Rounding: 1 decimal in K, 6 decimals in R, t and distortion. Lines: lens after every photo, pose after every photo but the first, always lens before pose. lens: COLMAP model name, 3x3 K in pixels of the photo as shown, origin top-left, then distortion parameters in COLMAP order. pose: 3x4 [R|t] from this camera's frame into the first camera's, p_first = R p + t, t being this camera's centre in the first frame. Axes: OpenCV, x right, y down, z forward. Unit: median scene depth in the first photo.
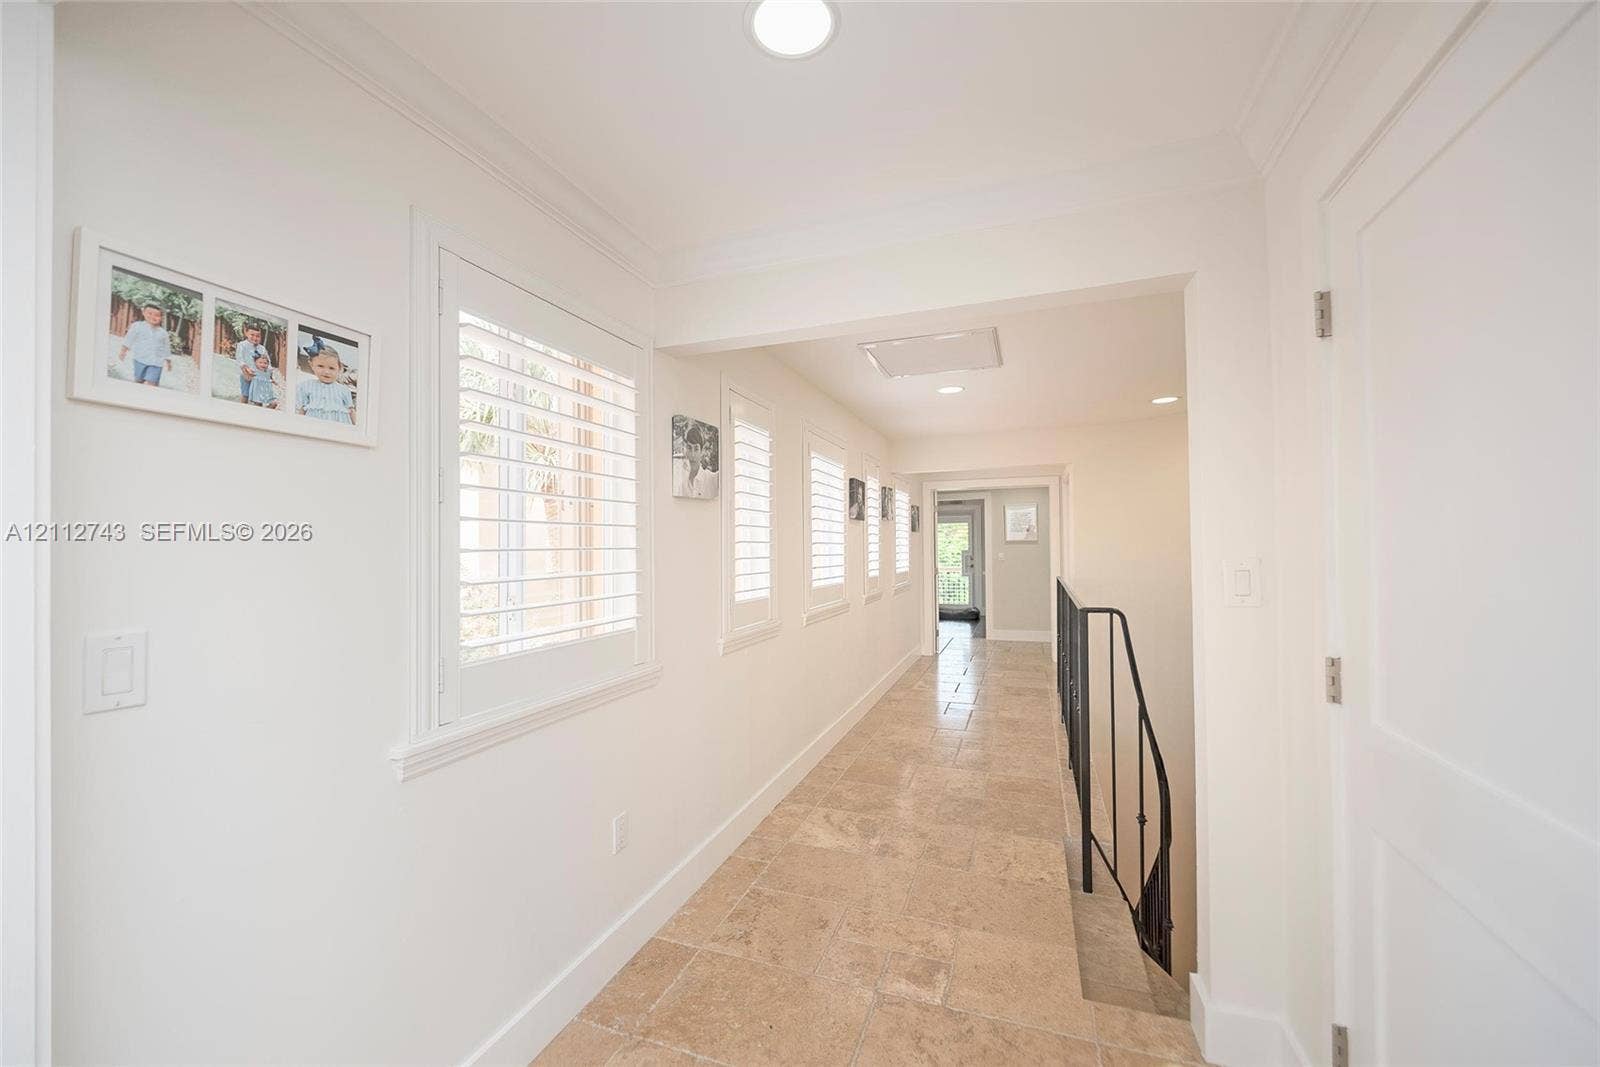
lens RADIAL K [[660.1, 0, 800.8], [0, 660.1, 534.2], [0, 0, 1]] dist [-0.004114, 0.001388]
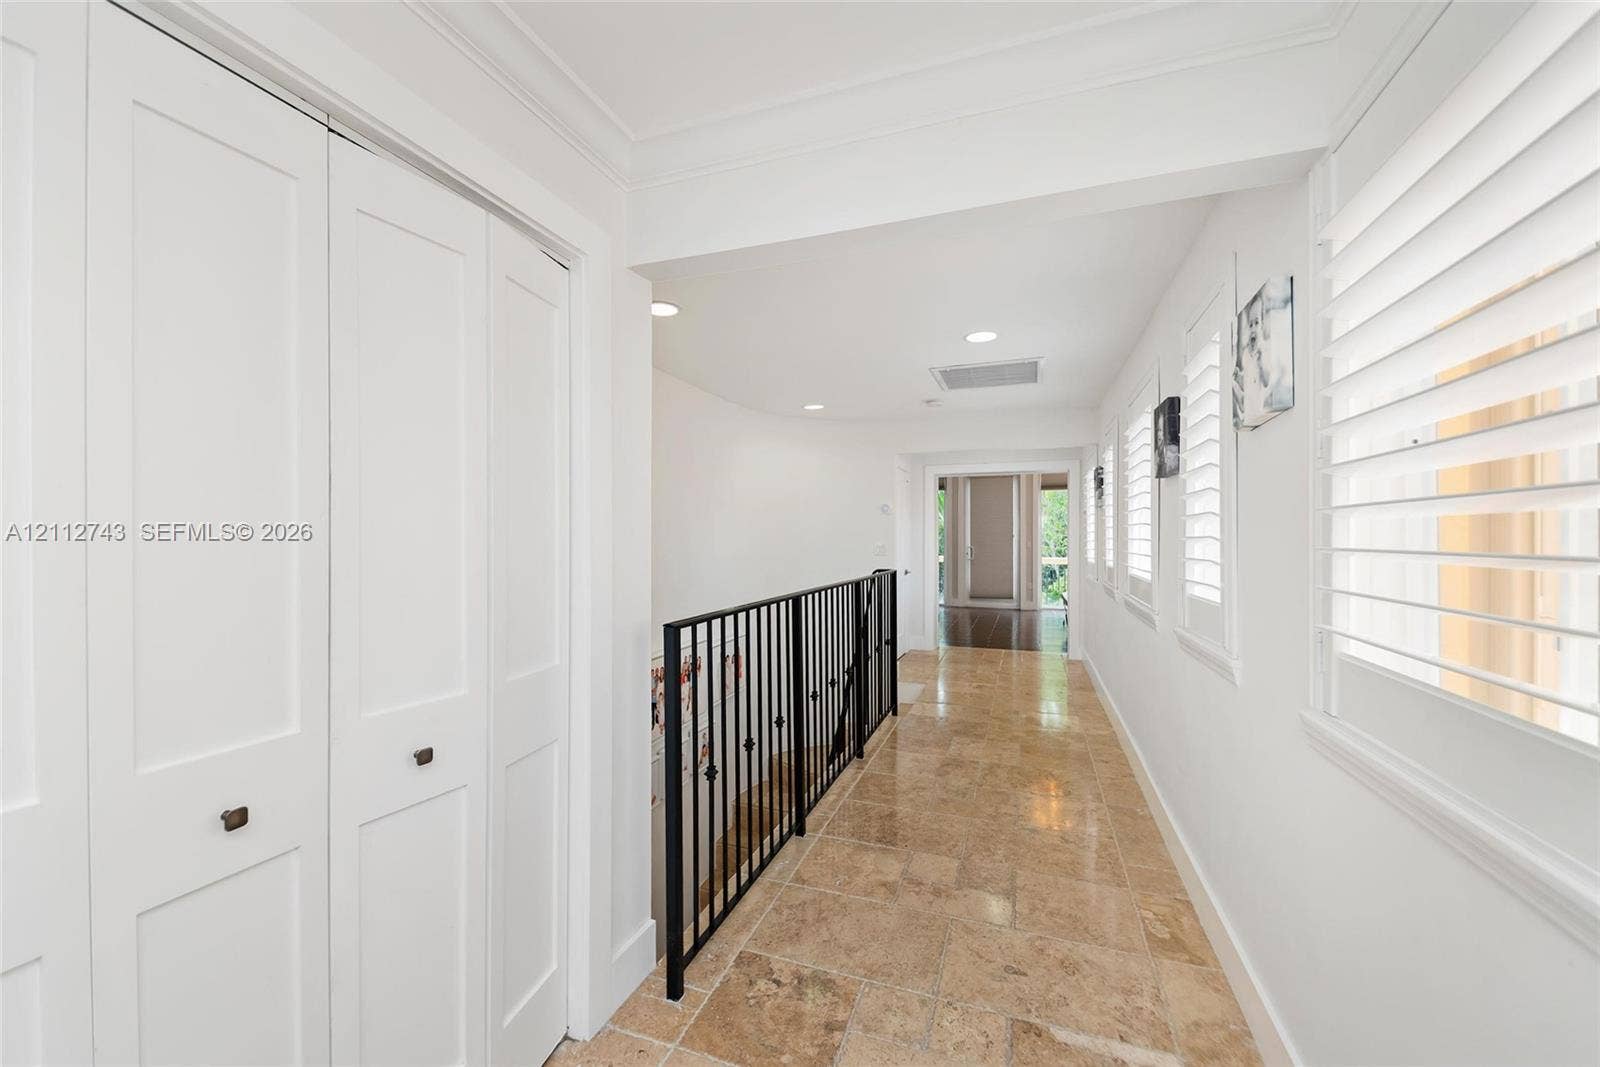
lens RADIAL K [[660.1, 0, 795.9], [0, 660.1, 533.2], [0, 0, 1]] dist [-0.004114, 0.001388]
pose [[-0.999995, 0.002113, -0.002268, 0.424512], [0.002148, 0.999878, -0.015489, 0.035121], [0.002235, -0.015494, -0.999877, 1.663391]]
